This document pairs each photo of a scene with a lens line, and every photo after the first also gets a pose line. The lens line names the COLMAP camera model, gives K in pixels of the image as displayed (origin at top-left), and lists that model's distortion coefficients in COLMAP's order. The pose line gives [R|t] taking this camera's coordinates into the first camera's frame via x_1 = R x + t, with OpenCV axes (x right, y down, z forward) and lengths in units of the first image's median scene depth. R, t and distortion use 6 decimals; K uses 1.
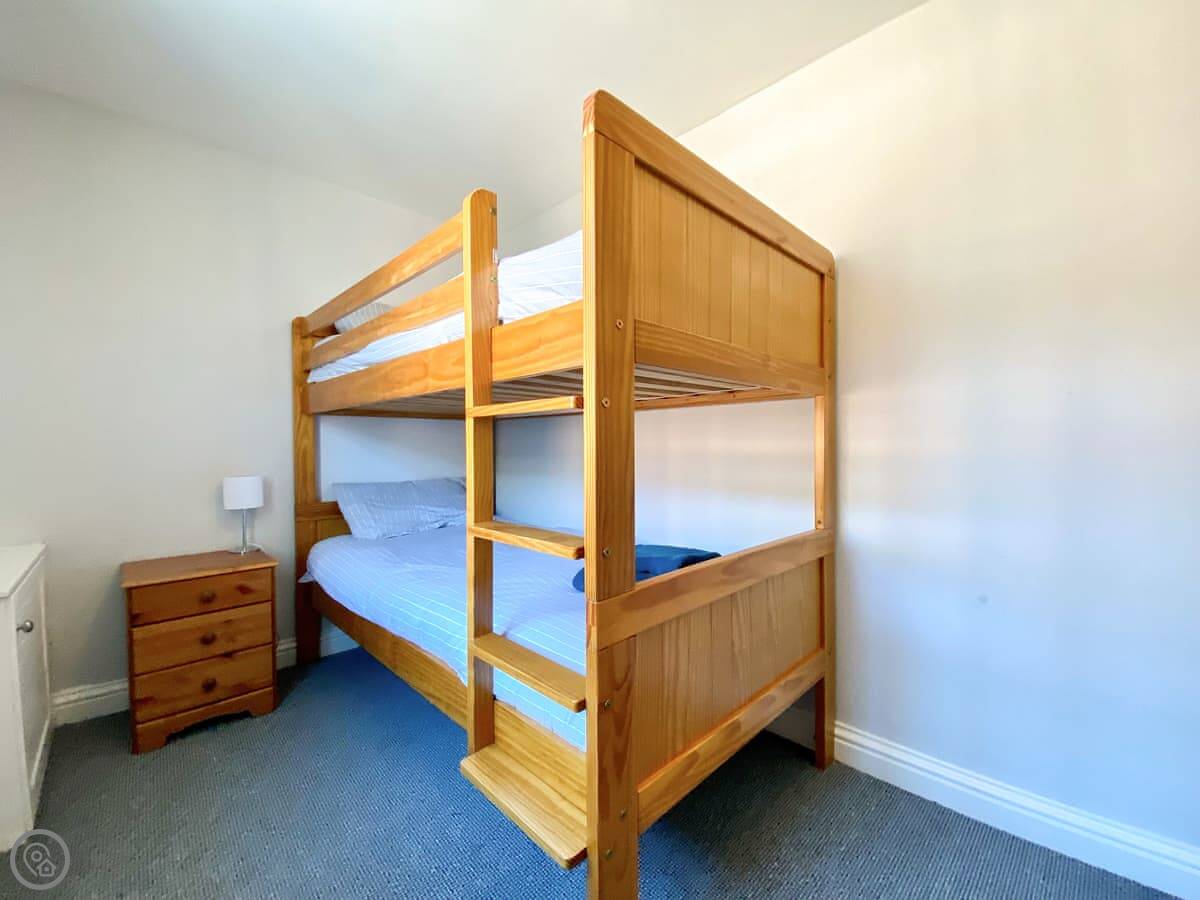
lens RADIAL K [[493.3, 0, 596.9], [0, 493.3, 447.9], [0, 0, 1]] dist [0.002197, 0.000030]
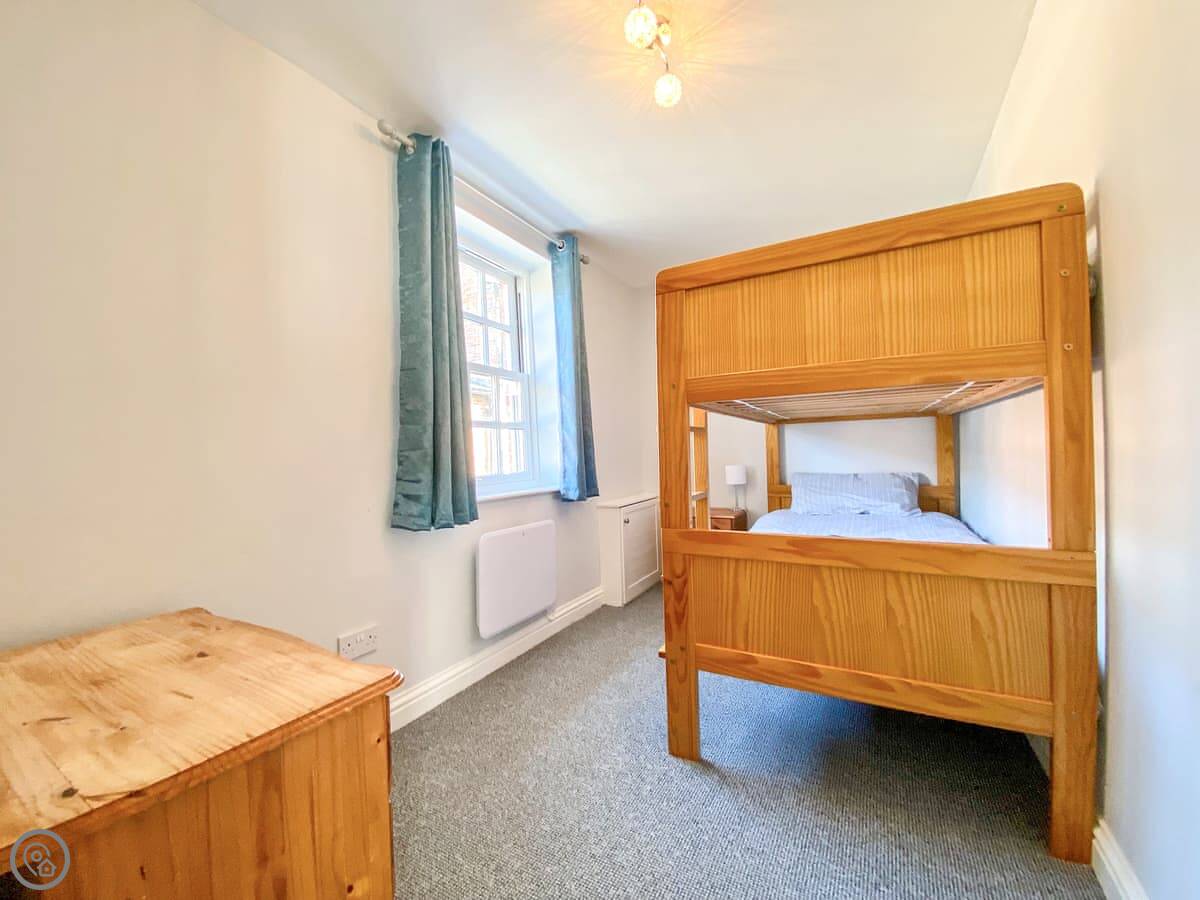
lens RADIAL K [[493.3, 0, 597.3], [0, 493.3, 452.4], [0, 0, 1]] dist [0.002197, 0.000030]
pose [[0.295434, 0.001926, -0.955361, 1.294133], [0.017819, 0.999813, 0.007526, -0.010726], [0.955197, -0.019247, 0.295344, 0.111678]]
